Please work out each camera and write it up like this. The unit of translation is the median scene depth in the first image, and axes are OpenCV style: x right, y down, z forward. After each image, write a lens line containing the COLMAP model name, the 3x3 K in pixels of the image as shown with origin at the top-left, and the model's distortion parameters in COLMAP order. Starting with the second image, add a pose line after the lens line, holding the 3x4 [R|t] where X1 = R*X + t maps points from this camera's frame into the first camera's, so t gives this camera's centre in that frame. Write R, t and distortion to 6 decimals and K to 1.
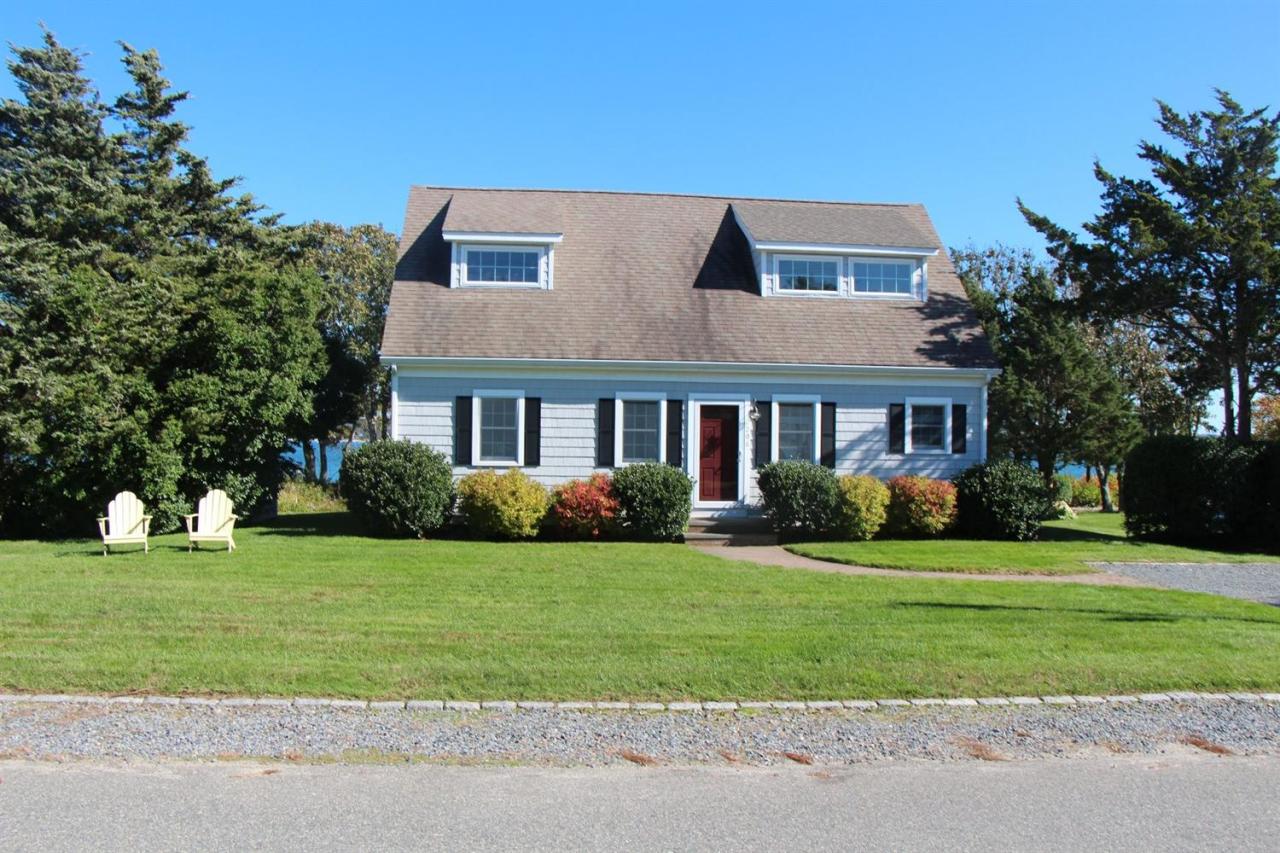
lens RADIAL K [[1063.4, 0, 656.2], [0, 1063.4, 435.3], [0, 0, 1]] dist [-0.178192, 0.146194]
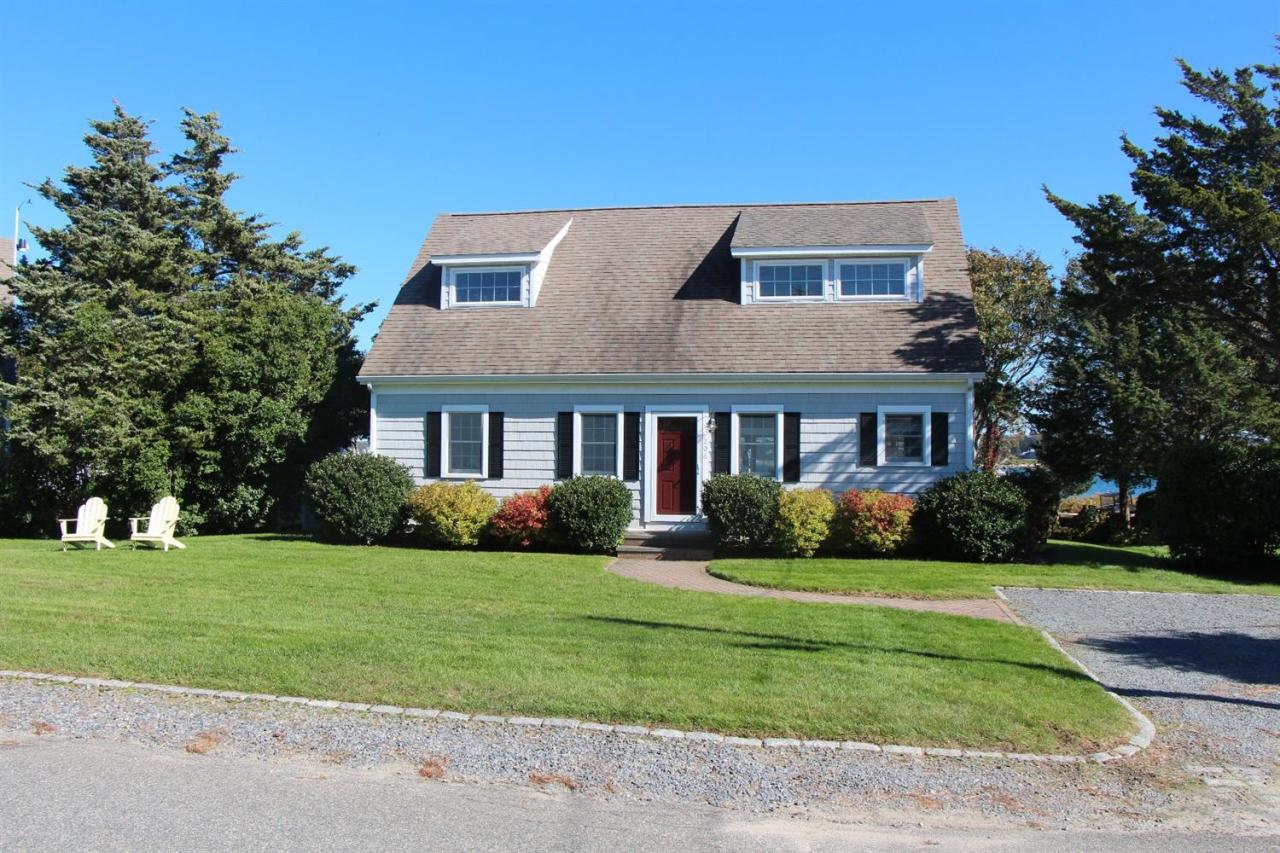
lens RADIAL K [[1063.4, 0, 637.7], [0, 1063.4, 433.1], [0, 0, 1]] dist [-0.178192, 0.146194]
pose [[0.959761, -0.009714, -0.280650, 0.300834], [0.004488, 0.999805, -0.019257, 0.005366], [0.280782, 0.017222, 0.959617, 0.045398]]
